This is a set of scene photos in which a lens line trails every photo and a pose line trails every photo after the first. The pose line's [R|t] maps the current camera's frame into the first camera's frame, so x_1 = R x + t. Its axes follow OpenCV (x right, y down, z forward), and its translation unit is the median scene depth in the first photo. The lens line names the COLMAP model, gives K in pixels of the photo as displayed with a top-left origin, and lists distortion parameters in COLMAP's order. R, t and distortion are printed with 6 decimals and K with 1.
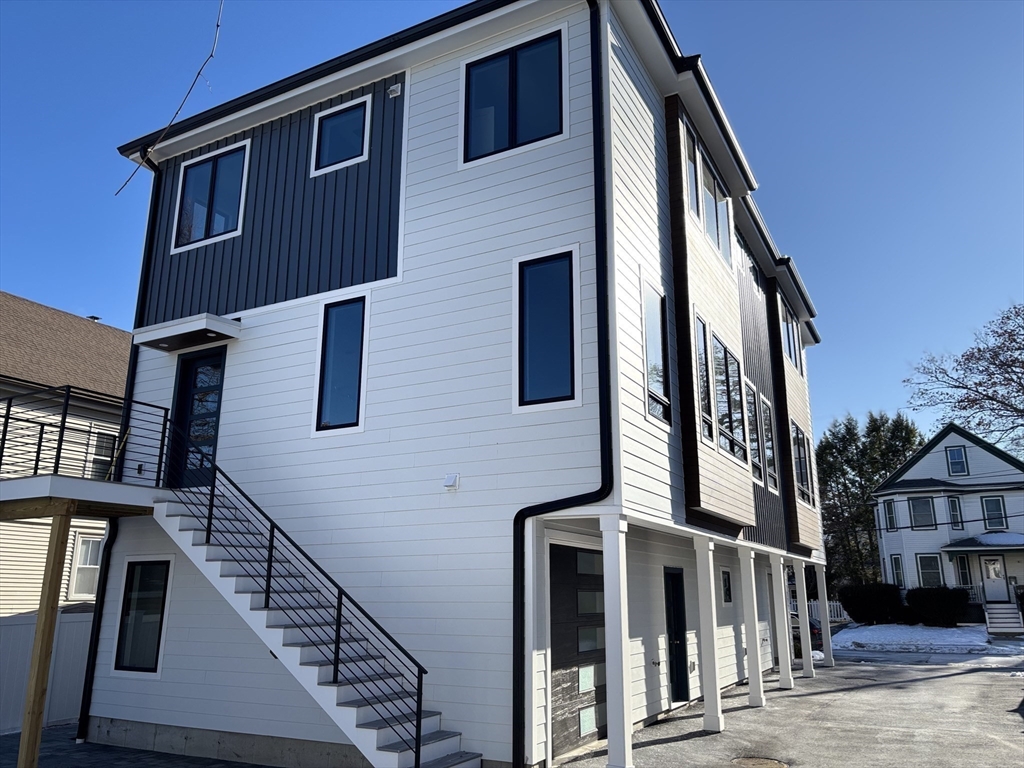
lens RADIAL K [[767.4, 0, 512.8], [0, 767.4, 393.7], [0, 0, 1]] dist [0.034556, 0.001206]
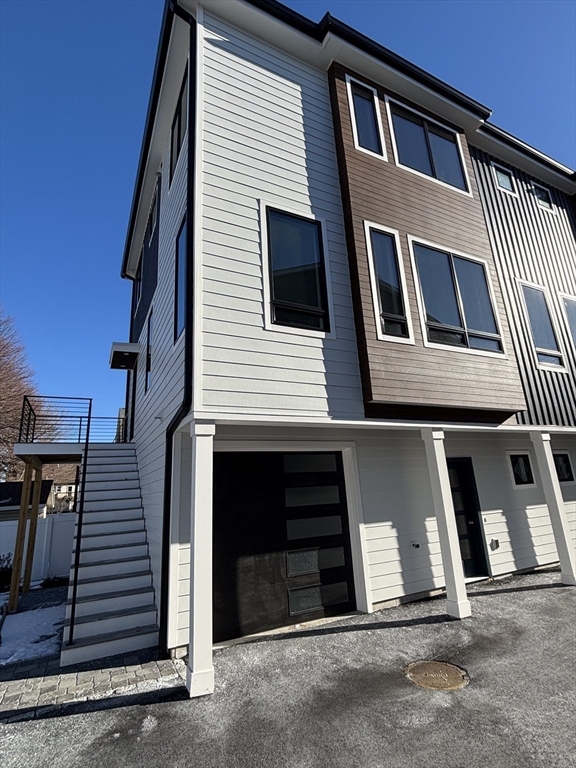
lens RADIAL K [[384.4, 0, 288.0], [0, 384.4, 384.0], [0, 0, 1]] dist [0.001645, 0.000001]
pose [[0.817585, -0.199243, -0.540238, 0.385720], [0.199170, 0.978167, -0.059333, 0.119625], [0.540264, -0.059090, 0.839418, 0.454891]]
